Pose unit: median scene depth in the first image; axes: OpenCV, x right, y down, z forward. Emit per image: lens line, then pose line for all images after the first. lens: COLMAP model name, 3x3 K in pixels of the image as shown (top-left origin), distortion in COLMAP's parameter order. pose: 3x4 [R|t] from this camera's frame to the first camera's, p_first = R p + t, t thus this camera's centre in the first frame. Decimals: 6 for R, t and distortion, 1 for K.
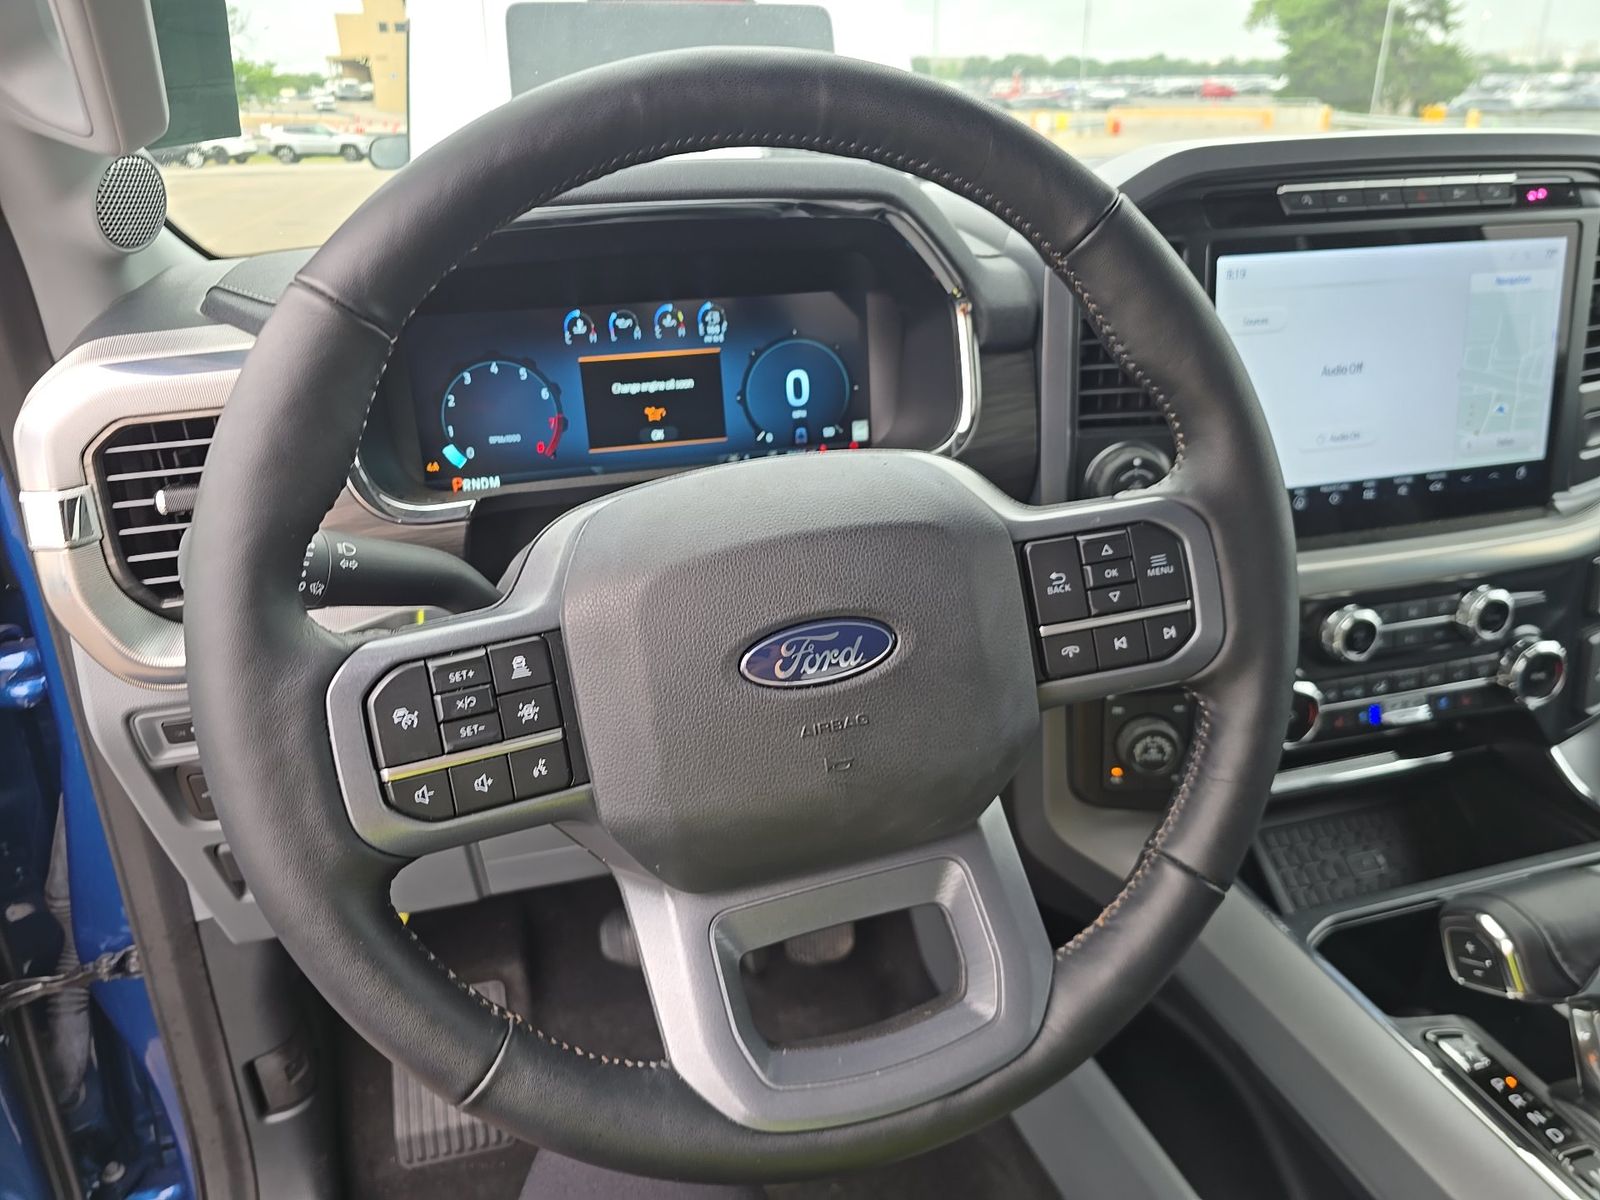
lens RADIAL K [[1091.6, 0, 800.3], [0, 1091.6, 606.6], [0, 0, 1]] dist [0.033580, -0.024185]
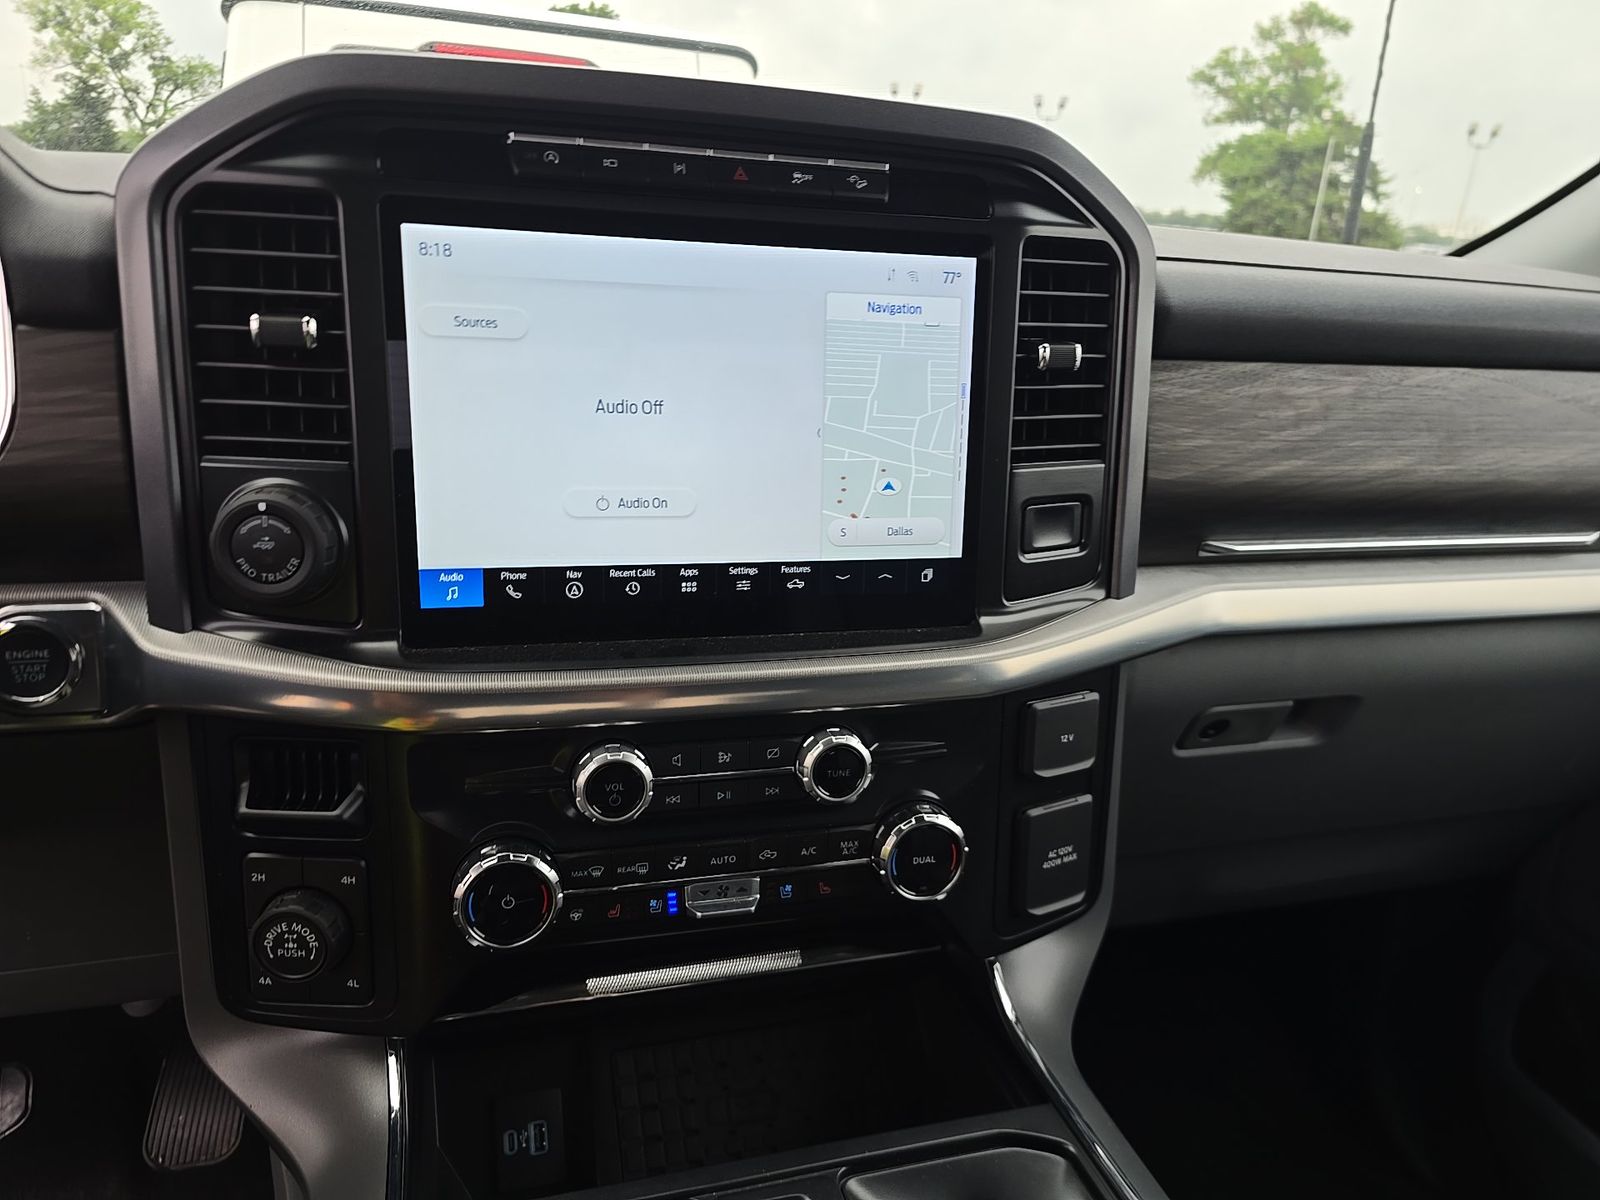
lens RADIAL K [[1091.6, 0, 796.9], [0, 1091.6, 606.6], [0, 0, 1]] dist [0.033580, -0.024185]
pose [[0.996654, 0.072242, 0.038230, 0.694927], [-0.068497, 0.993442, -0.091553, -0.036207], [-0.044594, 0.088628, 0.995066, 0.364896]]
